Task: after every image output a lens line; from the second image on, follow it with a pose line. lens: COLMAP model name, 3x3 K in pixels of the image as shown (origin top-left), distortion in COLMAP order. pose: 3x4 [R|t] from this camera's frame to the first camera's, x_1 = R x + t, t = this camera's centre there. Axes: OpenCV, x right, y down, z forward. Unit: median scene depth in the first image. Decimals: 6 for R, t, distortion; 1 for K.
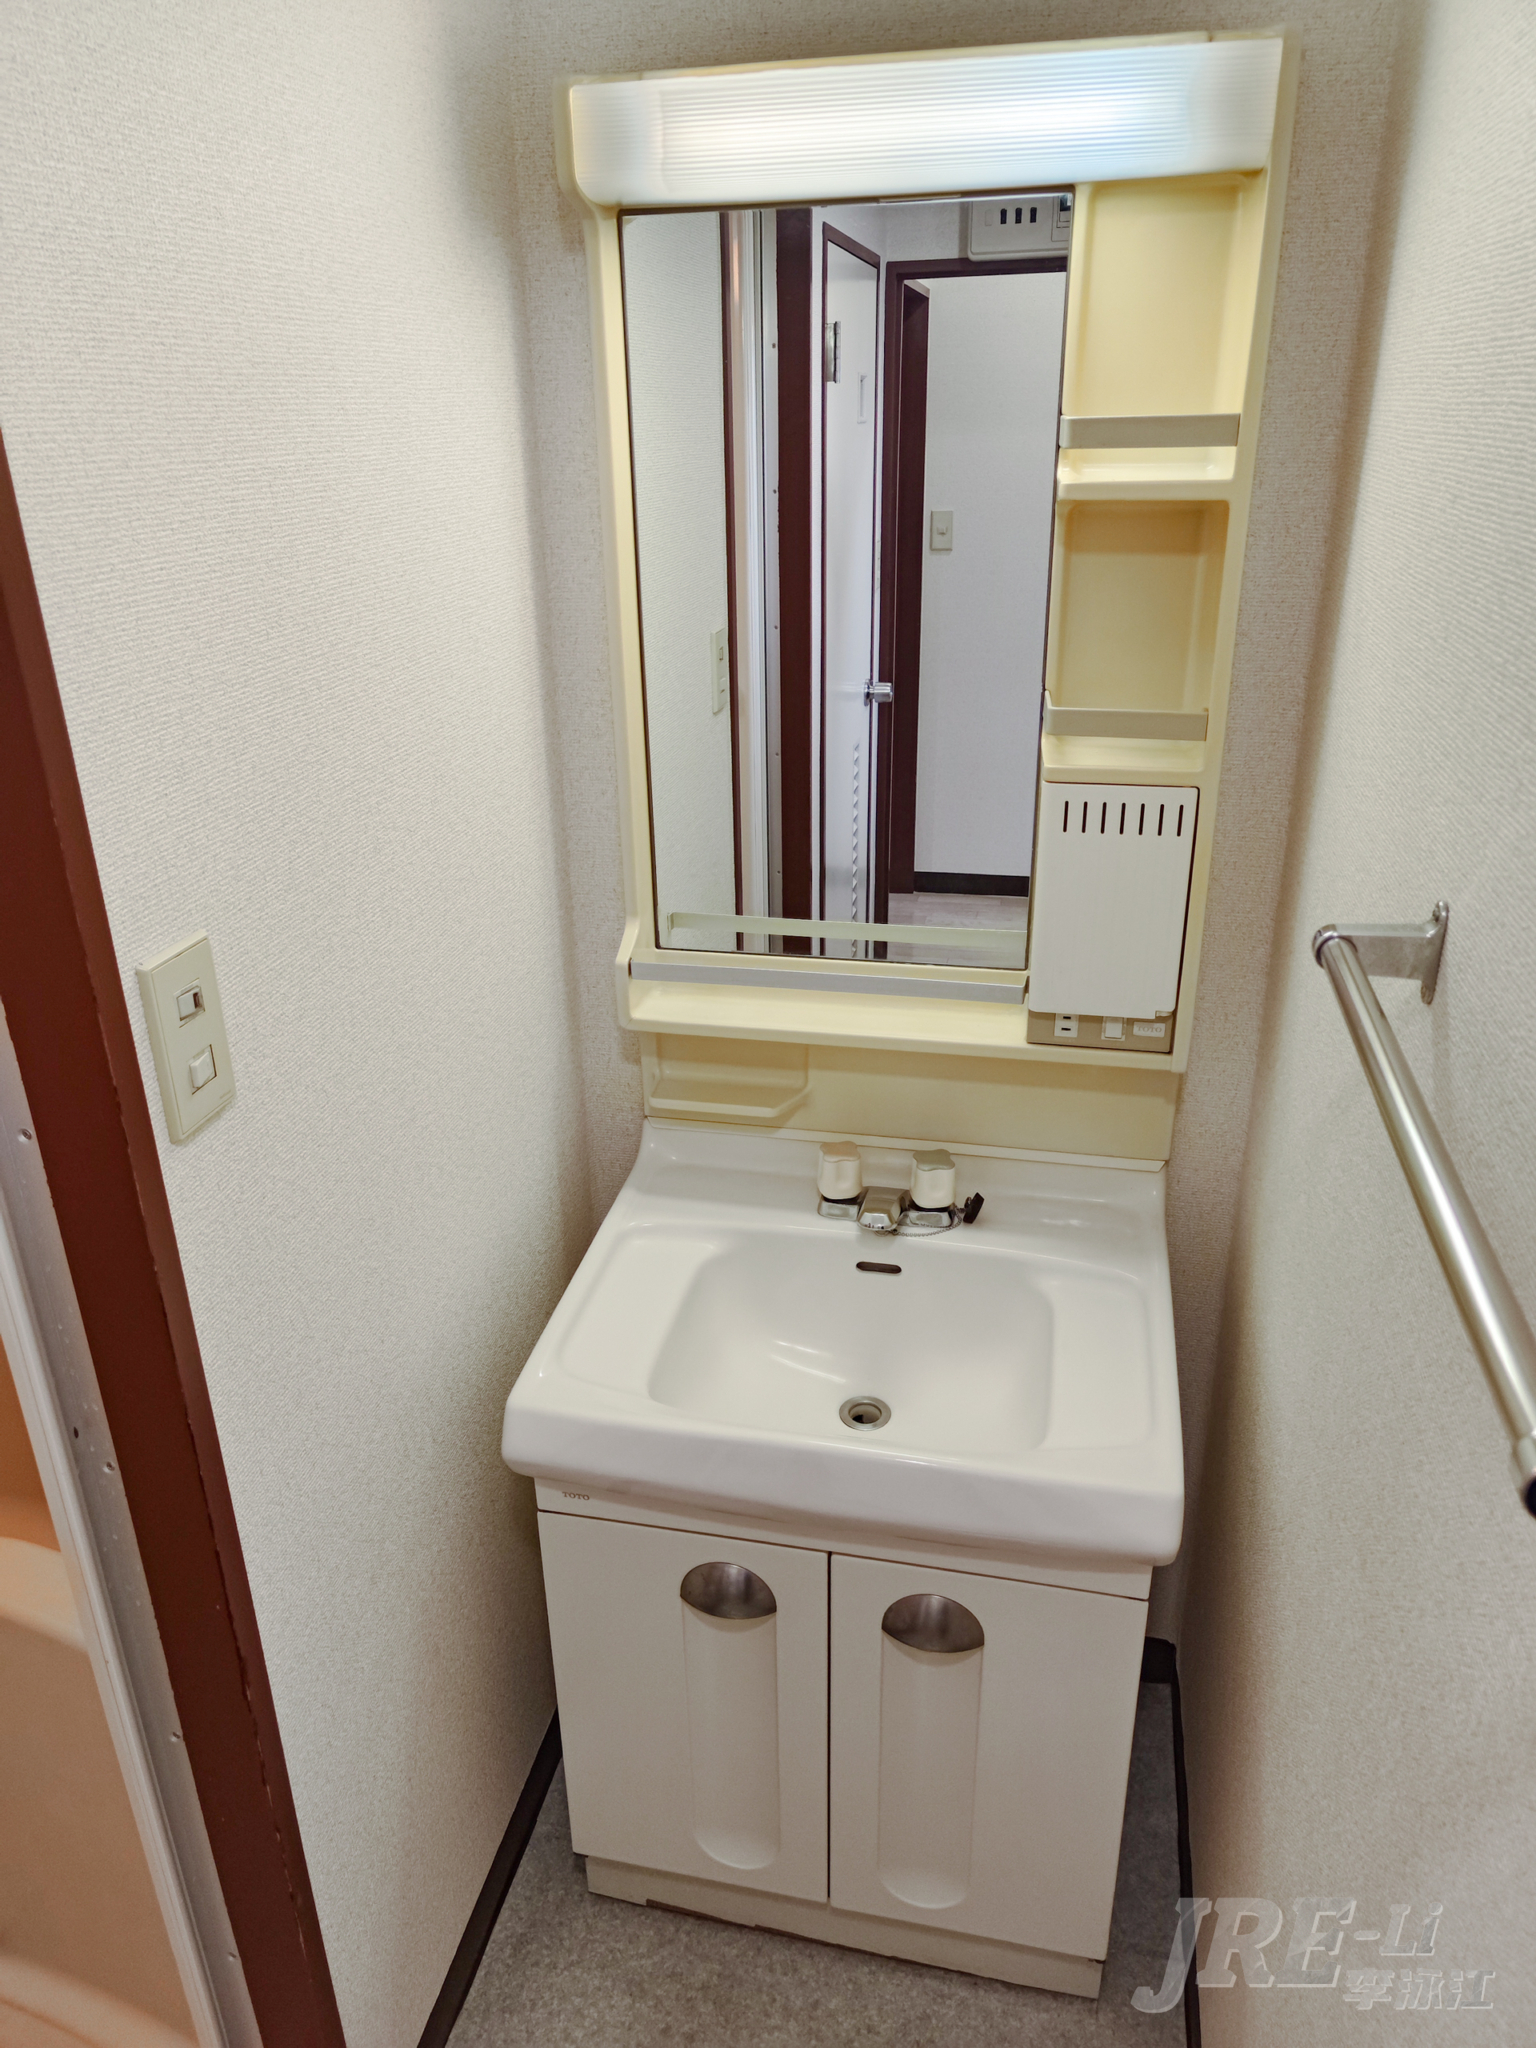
lens RADIAL K [[1388.6, 0, 768.0], [0, 1388.6, 1024.0], [0, 0, 1]] dist [0.002298, 0.002298]
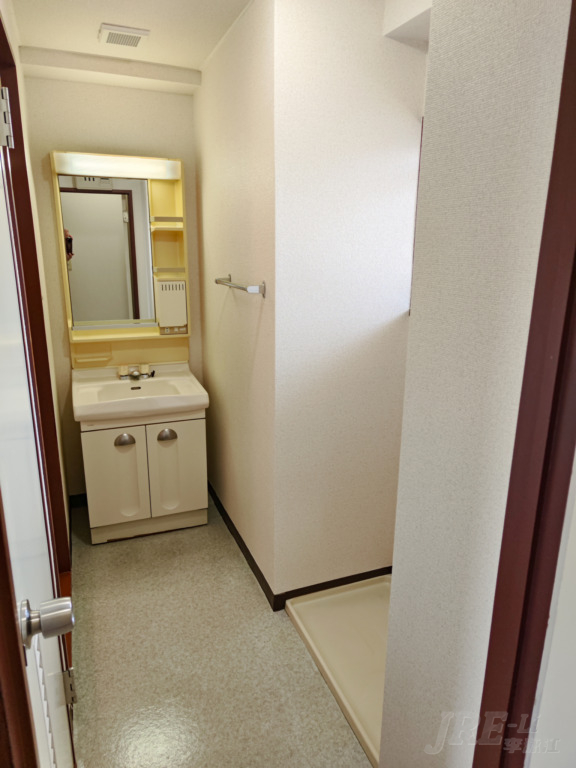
lens RADIAL K [[520.7, 0, 288.0], [0, 520.7, 384.0], [0, 0, 1]] dist [0.002298, 0.002298]
pose [[0.825981, -0.120786, 0.550606, -0.538411], [0.205531, 0.974063, -0.094644, 0.503960], [-0.524893, 0.191341, 0.829383, -0.856738]]
